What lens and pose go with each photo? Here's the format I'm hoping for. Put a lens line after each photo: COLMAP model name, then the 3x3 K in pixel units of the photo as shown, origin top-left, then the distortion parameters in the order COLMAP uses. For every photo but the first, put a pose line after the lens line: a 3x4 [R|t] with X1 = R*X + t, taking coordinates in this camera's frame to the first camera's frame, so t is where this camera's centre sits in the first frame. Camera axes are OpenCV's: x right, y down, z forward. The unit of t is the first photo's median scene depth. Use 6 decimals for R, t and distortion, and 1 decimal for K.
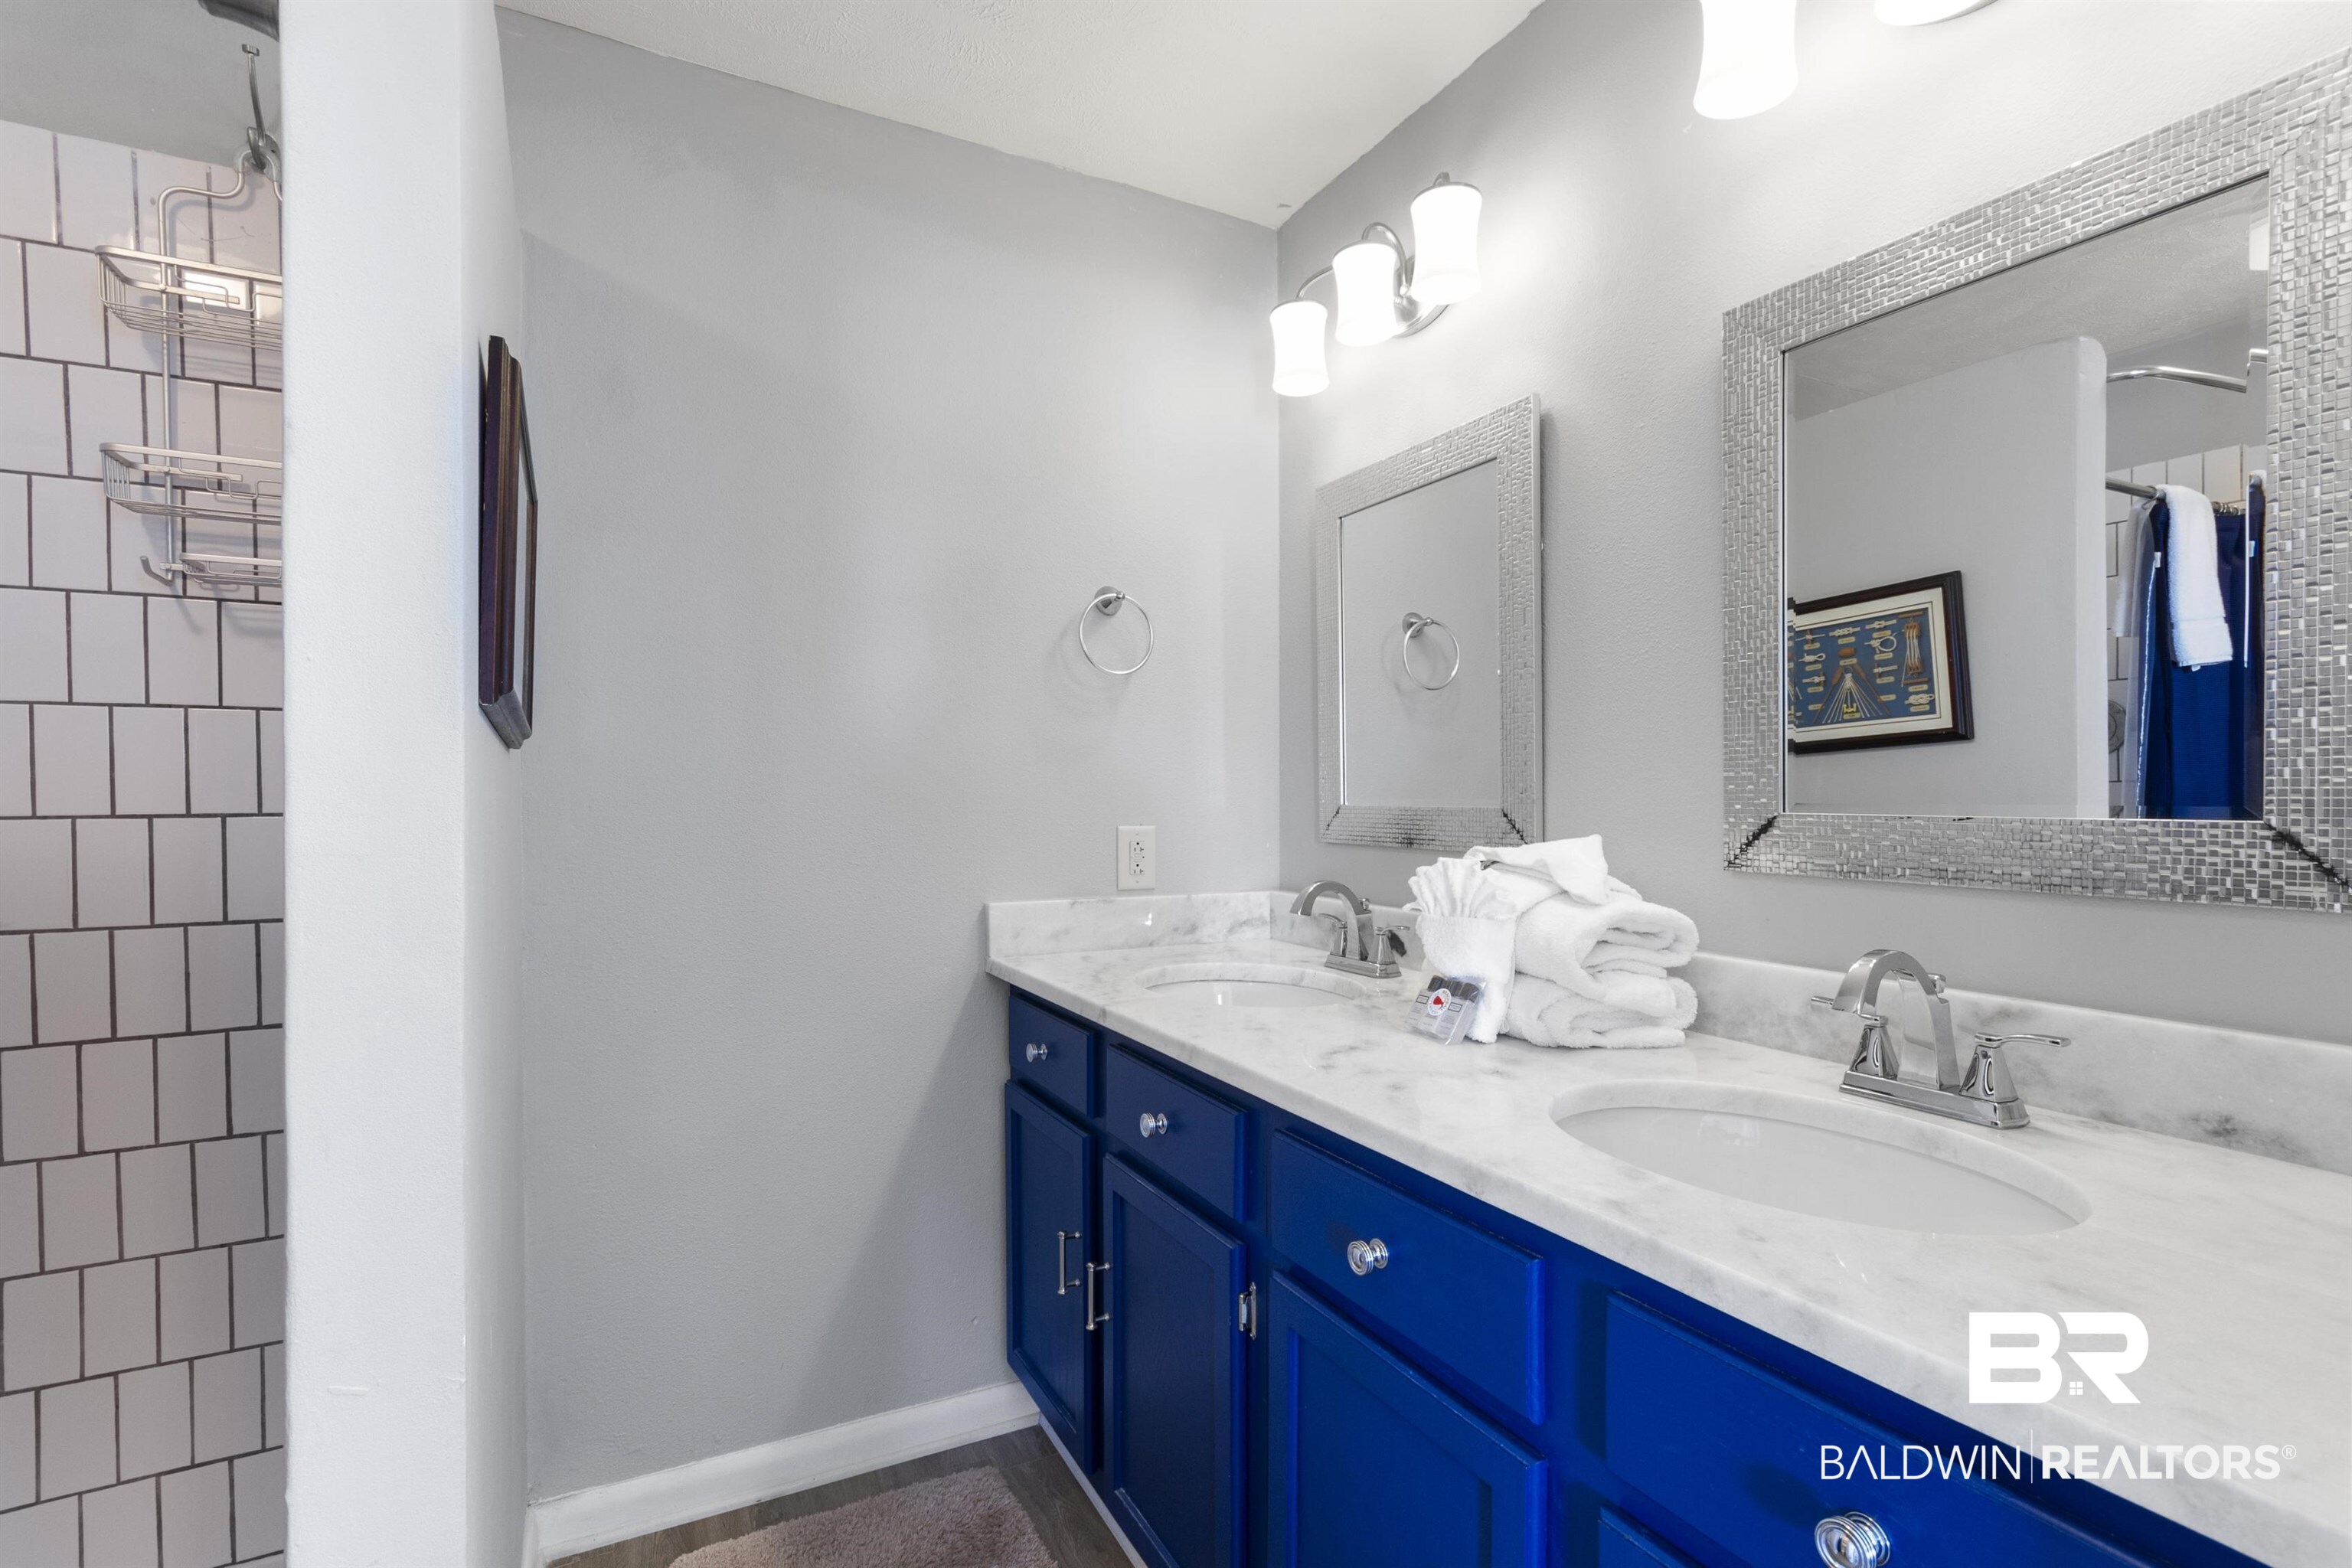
lens RADIAL K [[1087.8, 0, 1176.0], [0, 1087.8, 784.0], [0, 0, 1]] dist [-0.003715, 0.007683]
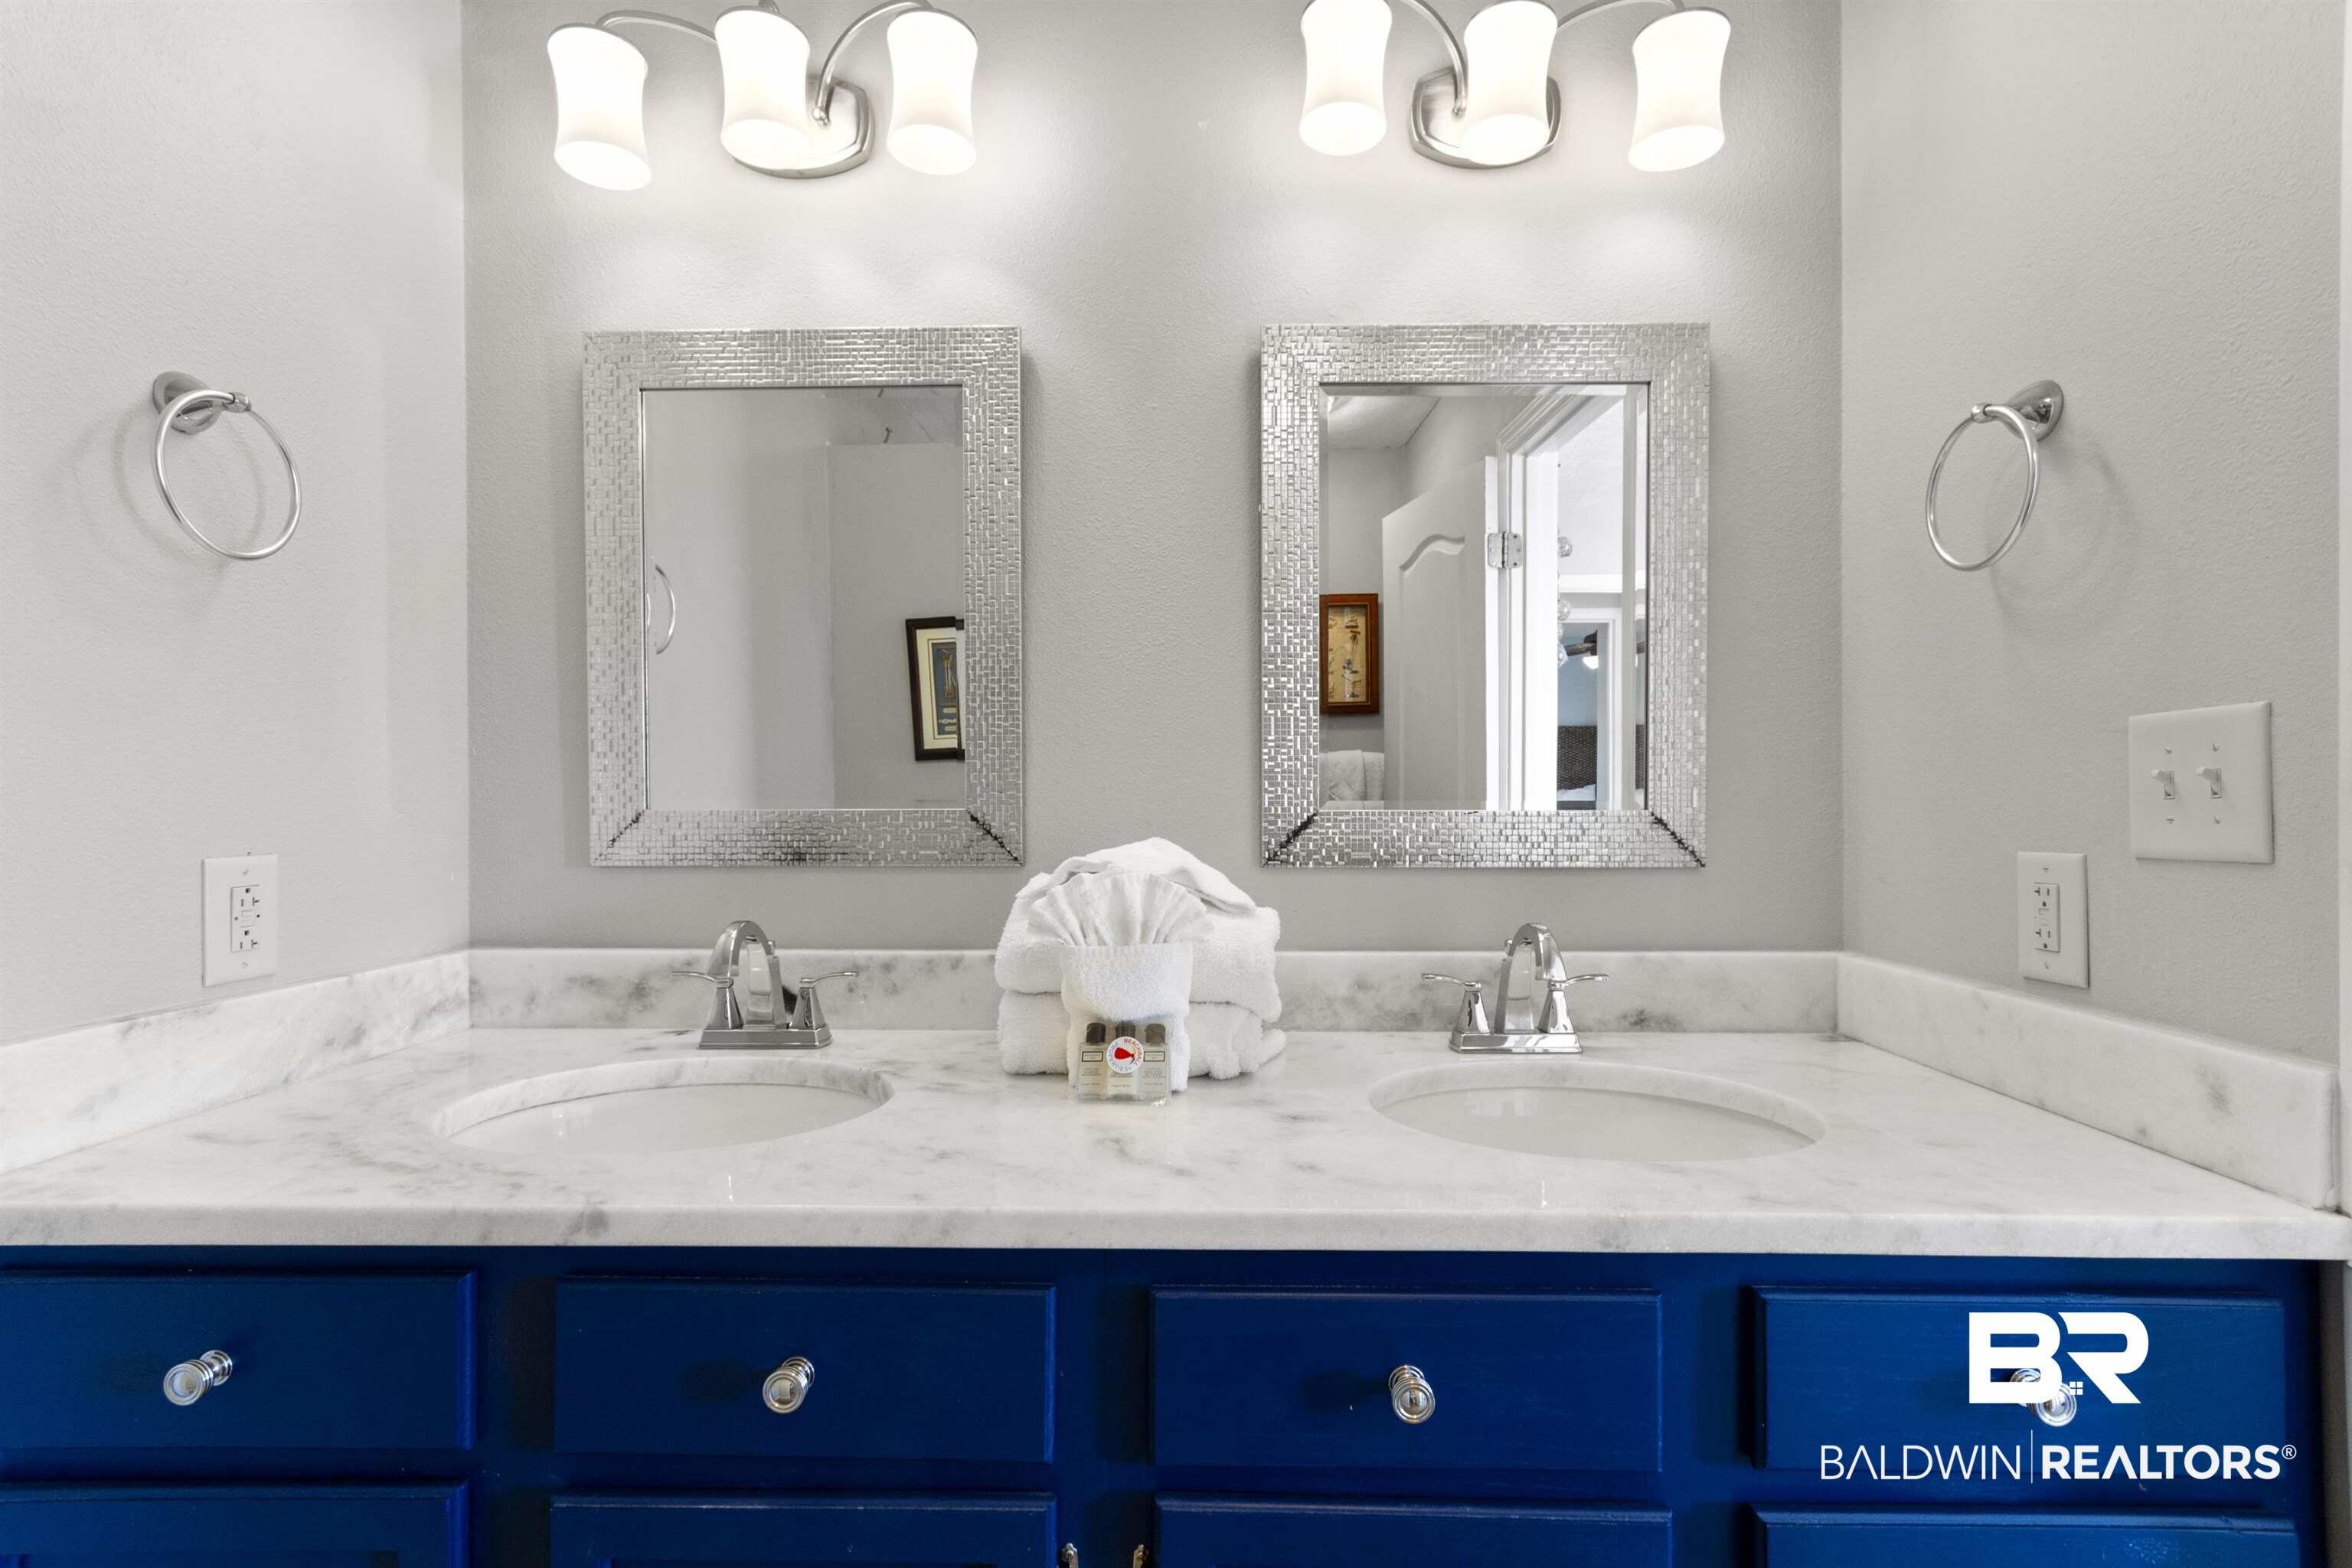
lens RADIAL K [[1087.8, 0, 1176.0], [0, 1087.8, 784.0], [0, 0, 1]] dist [-0.003715, 0.007683]
pose [[0.486715, 0.006287, 0.873538, -0.442114], [-0.006016, 0.999975, -0.003846, 0.005459], [-0.873540, -0.003383, 0.486741, 0.588455]]
